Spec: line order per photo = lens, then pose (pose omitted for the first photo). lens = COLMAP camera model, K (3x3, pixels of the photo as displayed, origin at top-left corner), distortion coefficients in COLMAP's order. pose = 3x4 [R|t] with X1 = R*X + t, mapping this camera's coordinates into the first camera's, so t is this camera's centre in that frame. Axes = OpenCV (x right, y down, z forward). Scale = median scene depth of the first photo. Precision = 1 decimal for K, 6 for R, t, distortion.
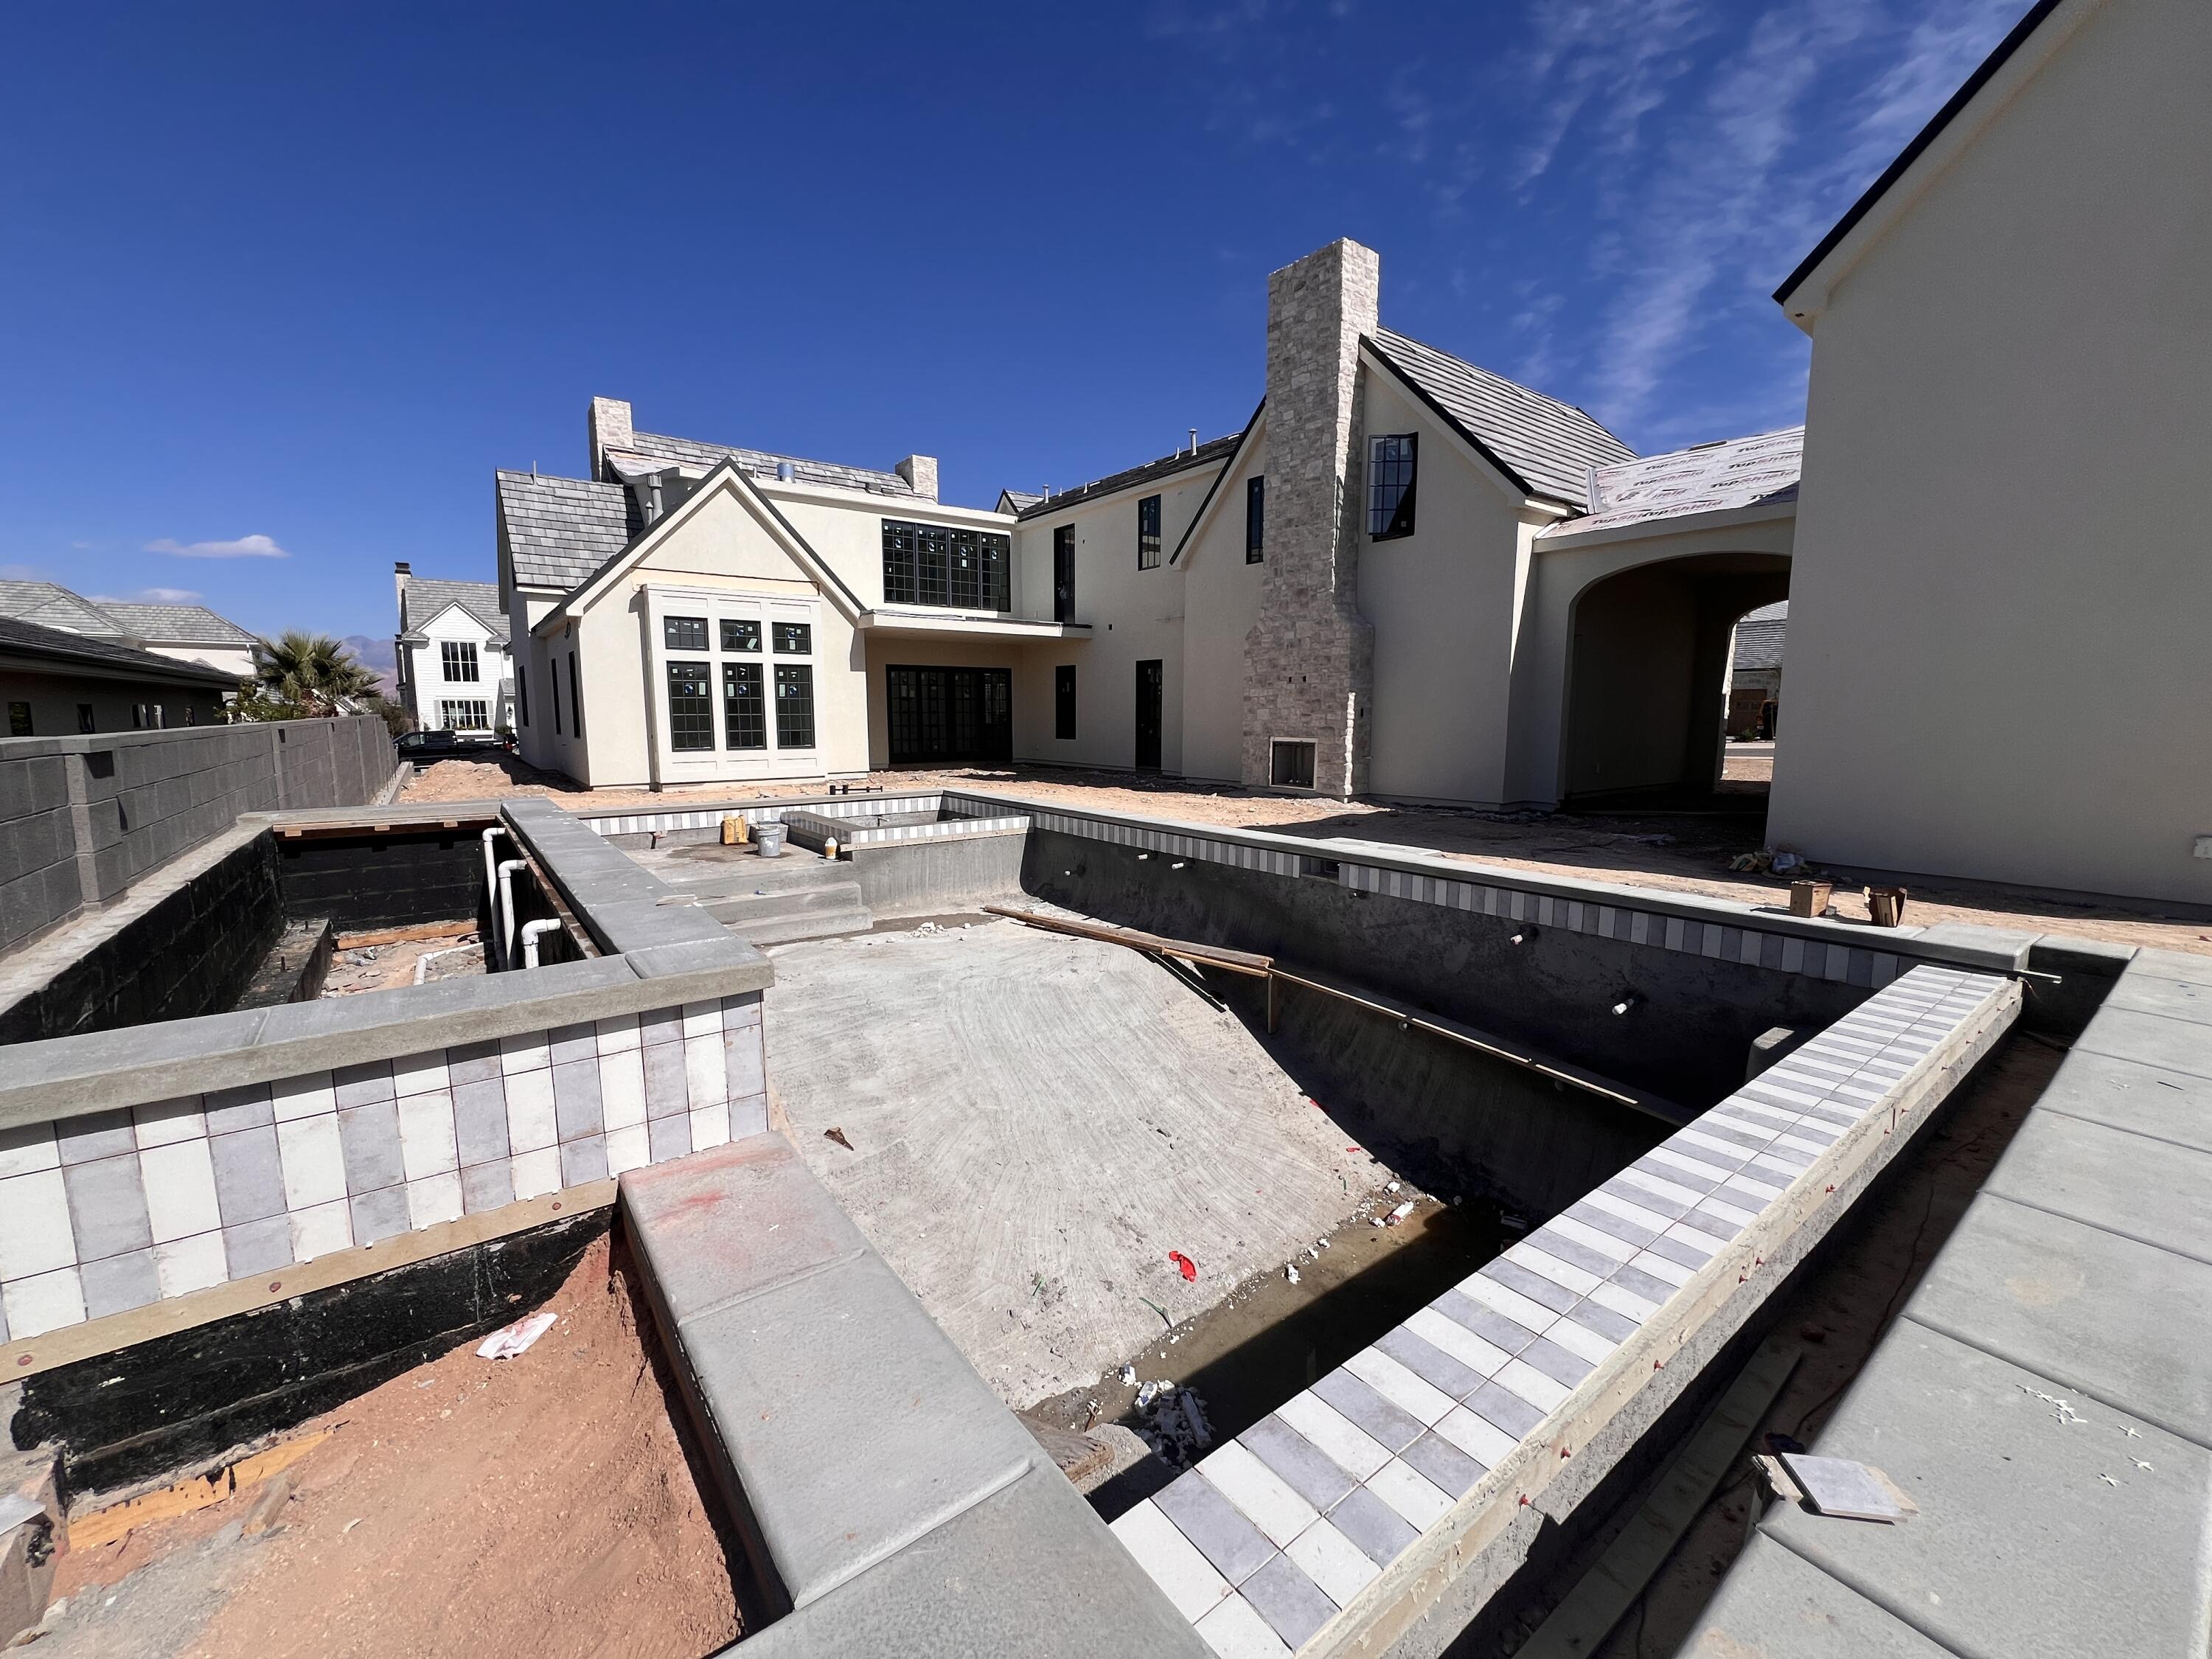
lens RADIAL K [[883.9, 0, 1100.8], [0, 883.9, 820.6], [0, 0, 1]] dist [-0.006119, 0.000655]
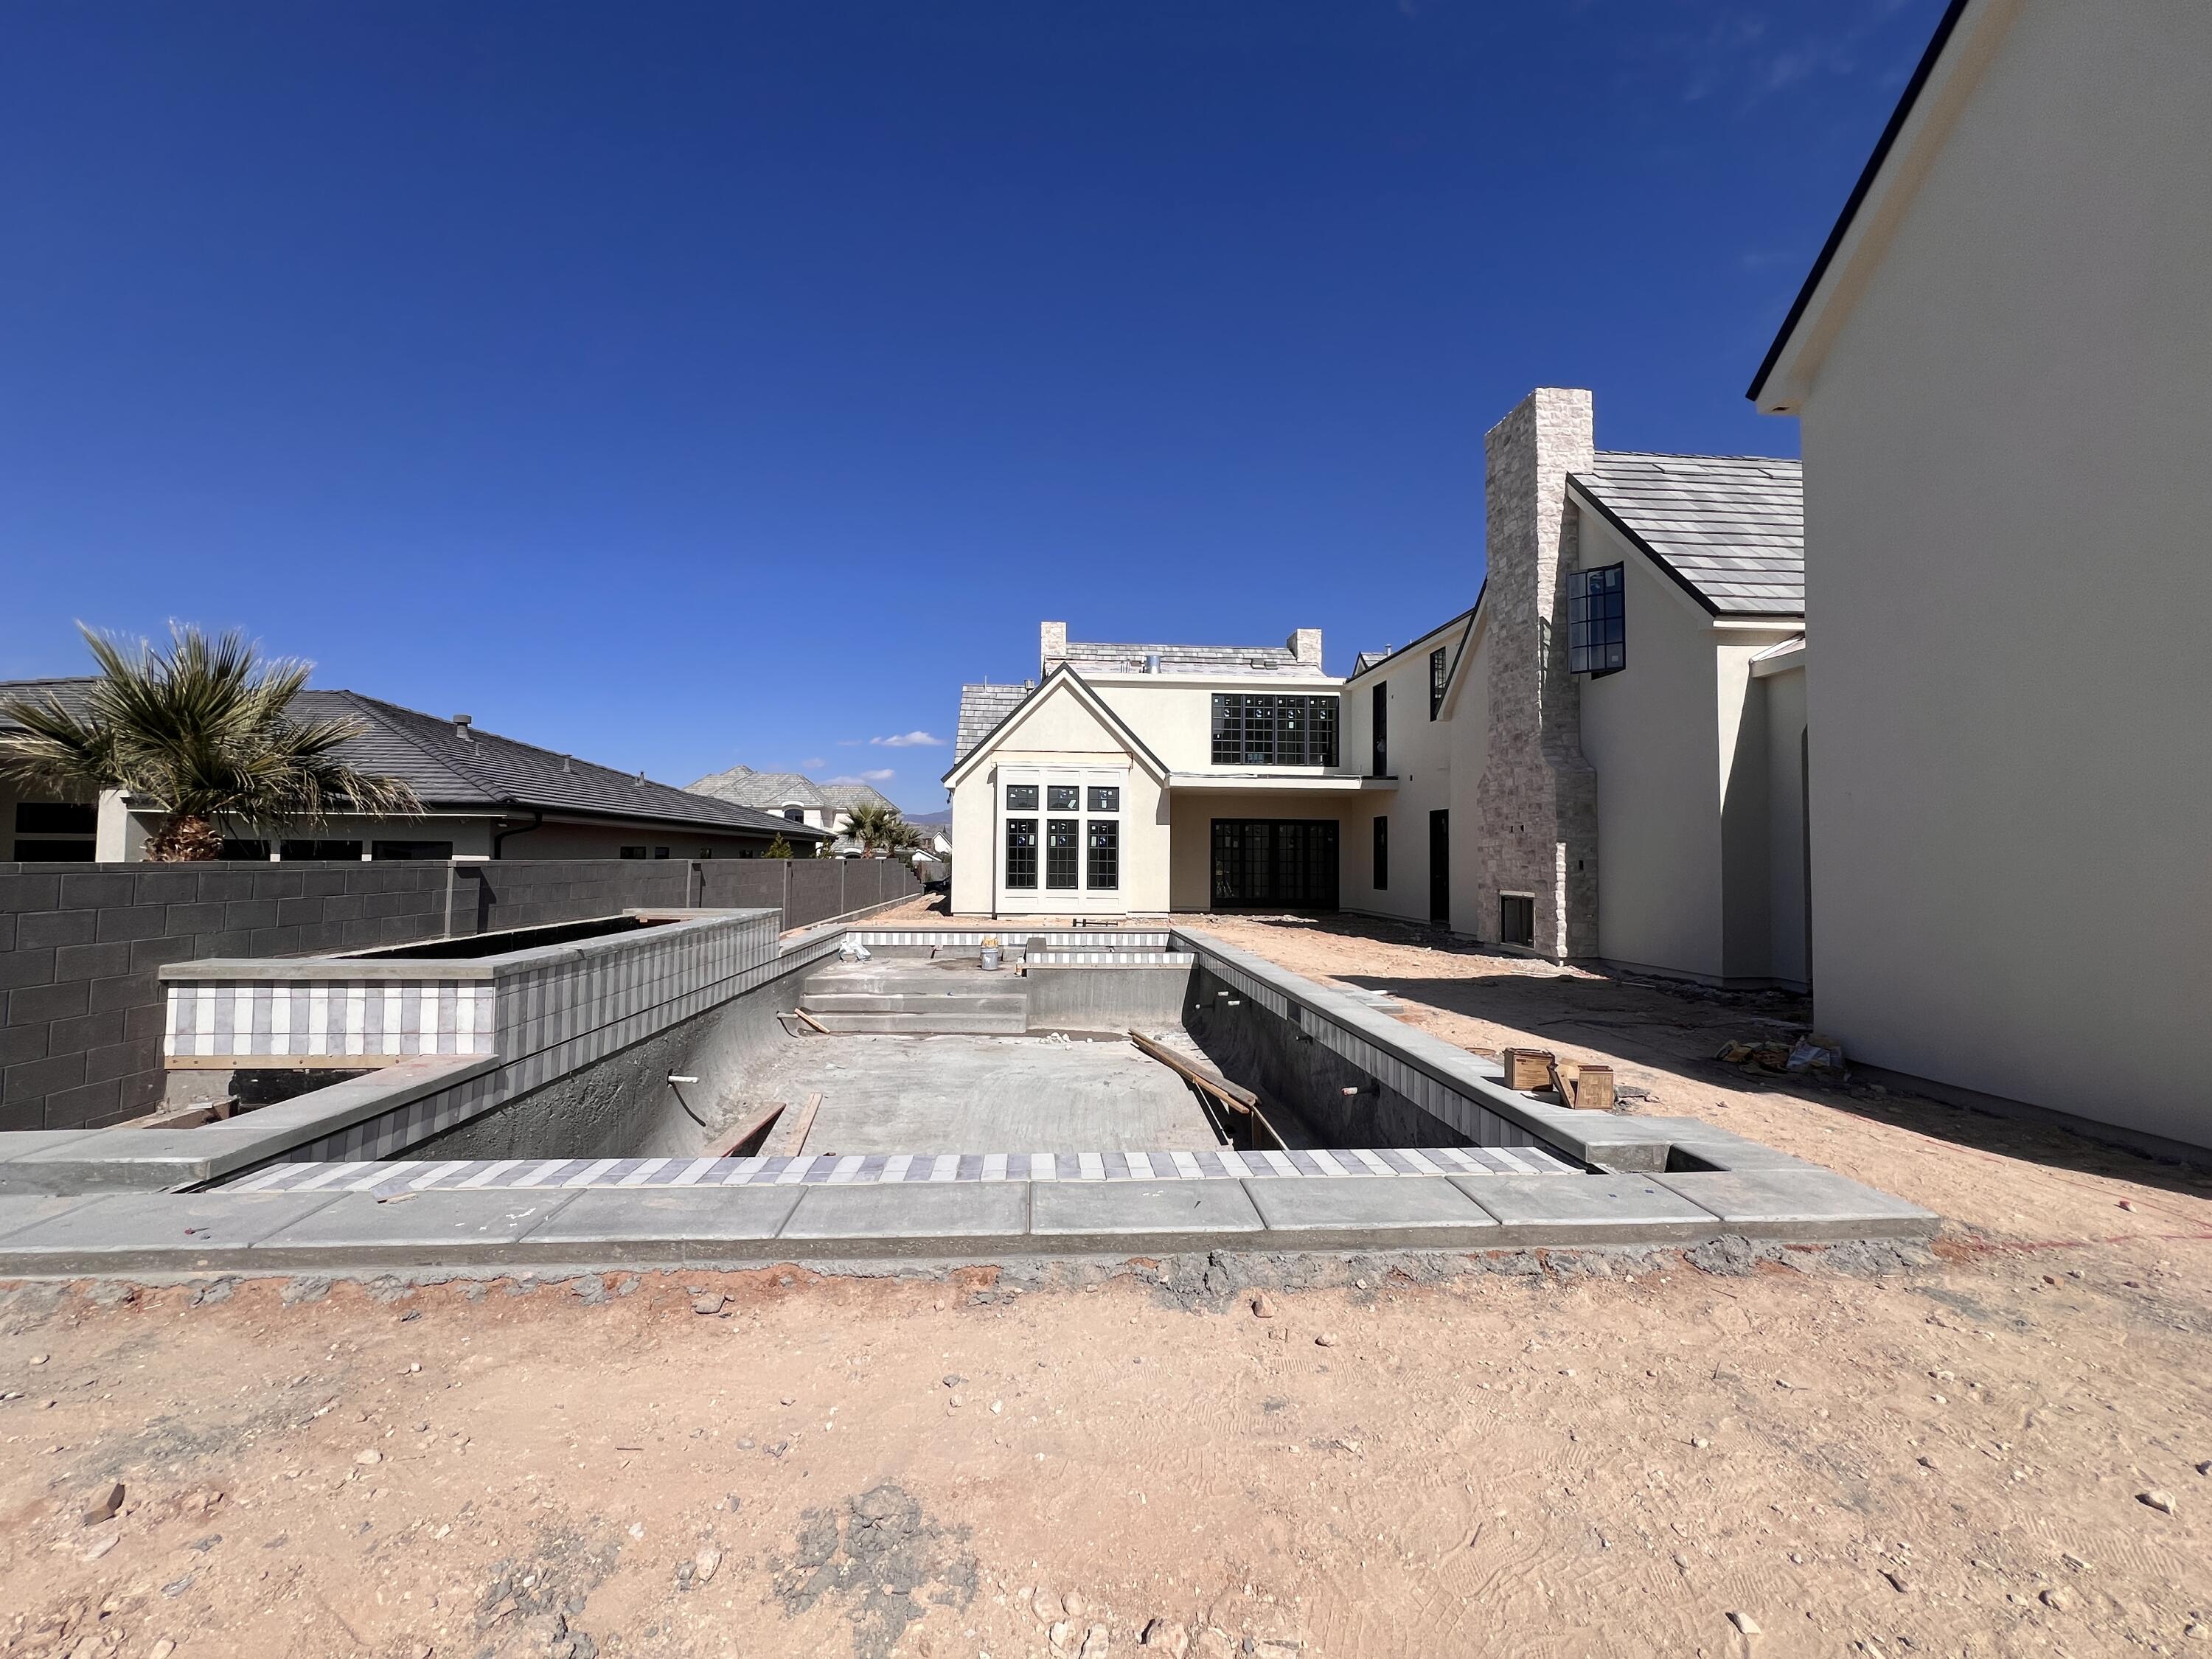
lens RADIAL K [[883.9, 0, 1100.8], [0, 883.9, 820.6], [0, 0, 1]] dist [-0.006119, 0.000655]
pose [[0.840545, -0.013929, -0.541563, 0.332900], [-0.078329, 0.986040, -0.146933, 0.002006], [0.536049, 0.165924, 0.827720, -0.002916]]
